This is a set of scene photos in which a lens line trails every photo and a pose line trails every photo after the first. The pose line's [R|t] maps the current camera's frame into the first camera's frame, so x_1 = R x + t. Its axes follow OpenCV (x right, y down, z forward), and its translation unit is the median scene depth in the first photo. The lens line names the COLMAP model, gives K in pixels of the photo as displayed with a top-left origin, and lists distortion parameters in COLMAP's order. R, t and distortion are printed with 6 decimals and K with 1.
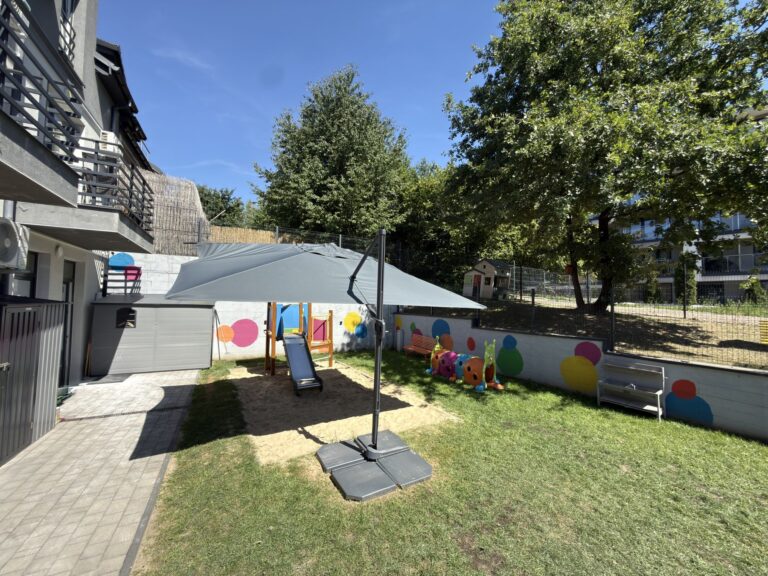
lens RADIAL K [[305.9, 0, 386.1], [0, 305.9, 289.0], [0, 0, 1]] dist [-0.000033, -0.000275]
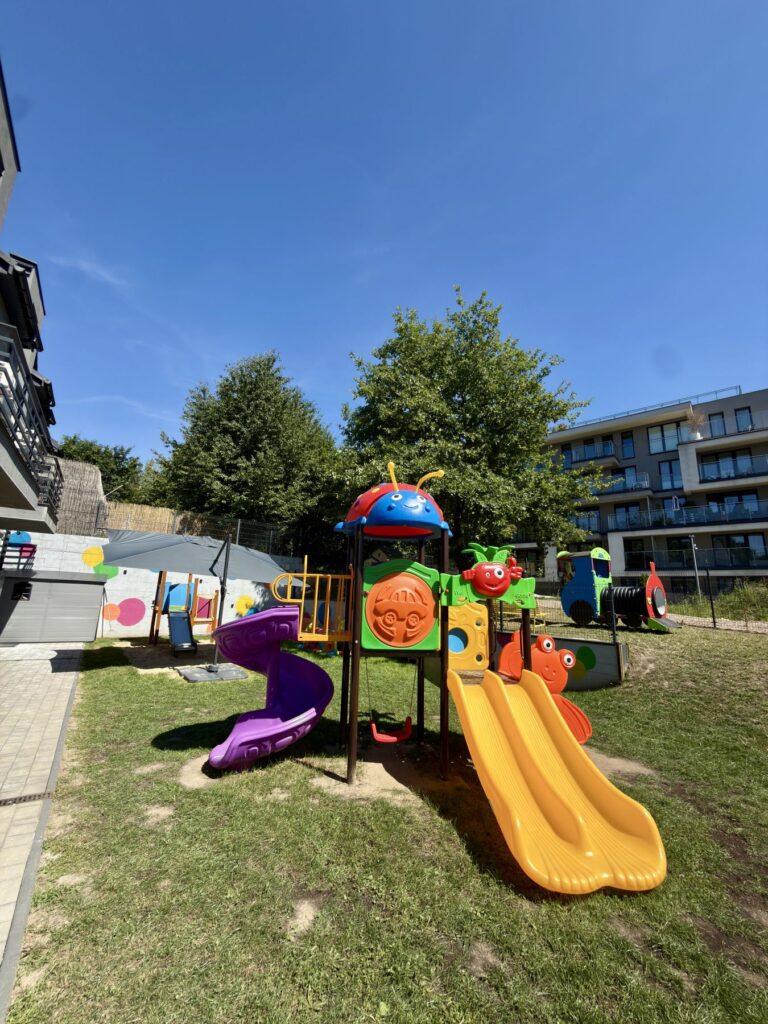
lens RADIAL K [[407.9, 0, 384.0], [0, 407.9, 512.0], [0, 0, 1]] dist [-0.000033, -0.000275]
pose [[0.991890, 0.046148, 0.118428, 0.202013], [-0.026540, 0.986419, -0.162090, 0.012491], [-0.124300, 0.157632, 0.979644, -0.498194]]
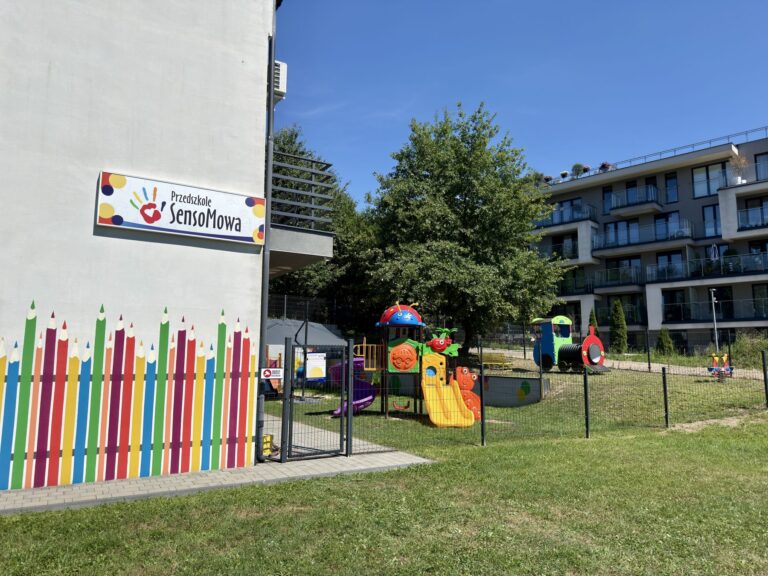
lens RADIAL K [[538.8, 0, 384.0], [0, 538.8, 288.0], [0, 0, 1]] dist [-0.008347, -0.002672]
pose [[0.998198, 0.004861, 0.059815, 0.141185], [0.000431, 0.996108, -0.088135, -0.012649], [-0.060010, 0.088002, 0.994311, -1.430271]]
